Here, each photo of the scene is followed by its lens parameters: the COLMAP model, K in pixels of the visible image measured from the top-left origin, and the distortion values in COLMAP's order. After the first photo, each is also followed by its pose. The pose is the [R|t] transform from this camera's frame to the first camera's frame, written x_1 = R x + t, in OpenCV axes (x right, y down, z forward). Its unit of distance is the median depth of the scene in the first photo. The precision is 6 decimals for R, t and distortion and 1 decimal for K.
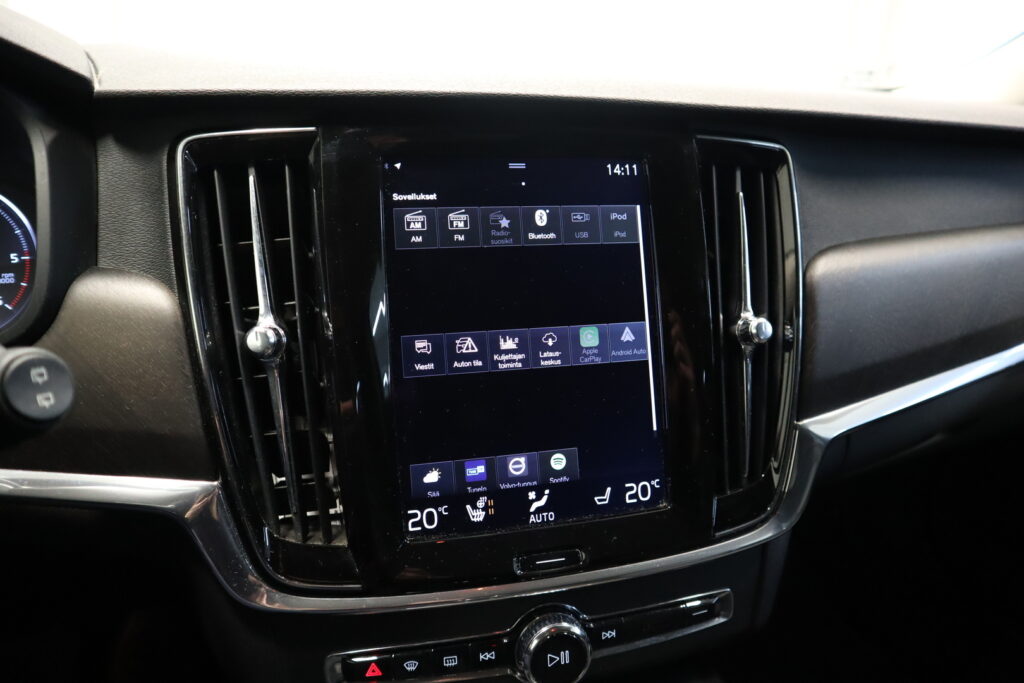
lens RADIAL K [[714.6, 0, 512.0], [0, 714.6, 341.5], [0, 0, 1]] dist [-0.140740, 0.078846]
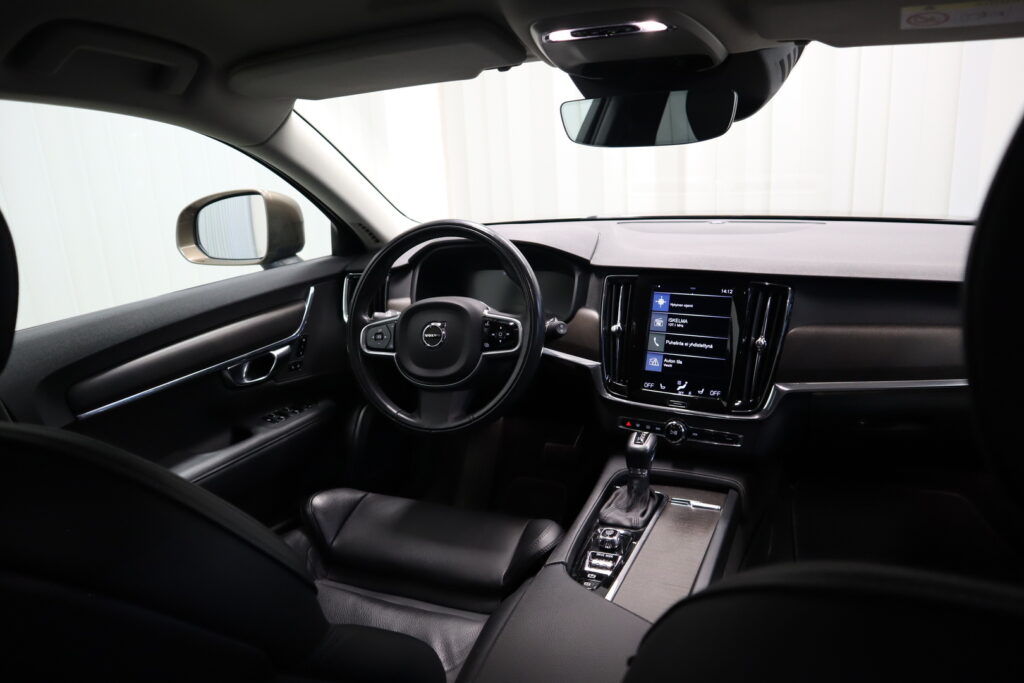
lens RADIAL K [[714.6, 0, 512.0], [0, 714.6, 341.5], [0, 0, 1]] dist [-0.140740, 0.078846]
pose [[0.687789, 0.127544, -0.714618, 1.927544], [-0.159414, 0.986950, 0.022721, 0.063412], [0.708190, 0.098293, 0.699146, -2.013578]]
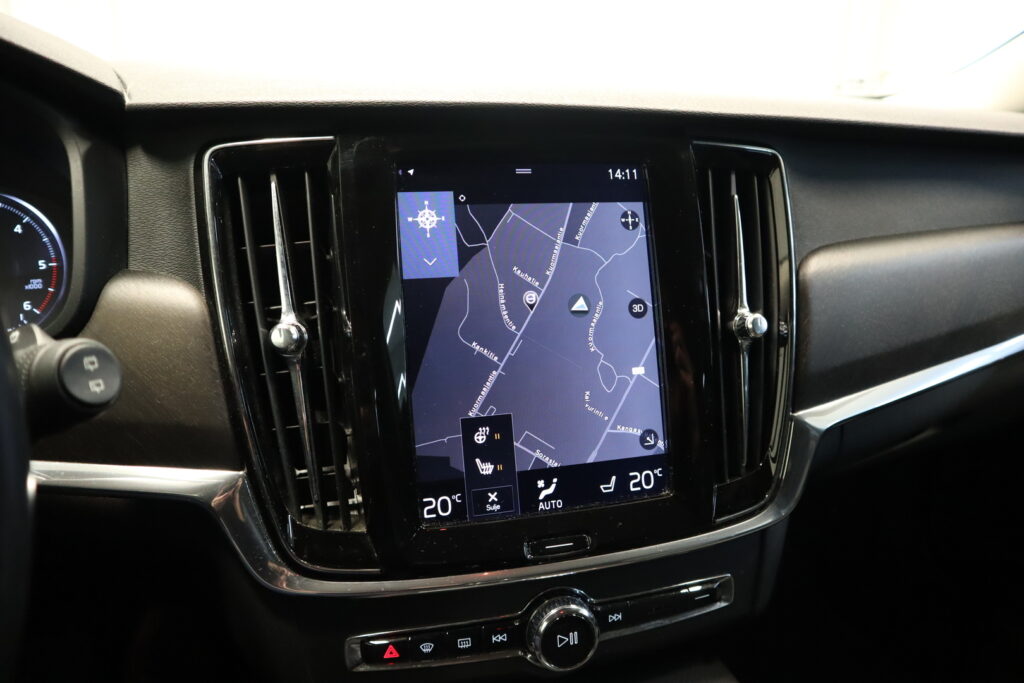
lens RADIAL K [[717.7, 0, 510.6], [0, 717.7, 345.2], [0, 0, 1]] dist [-0.148099, 0.079905]
pose [[0.999955, -0.009389, -0.001136, -0.013701], [0.009375, 0.999892, -0.011335, 0.023792], [0.001242, 0.011324, 0.999935, -0.058668]]
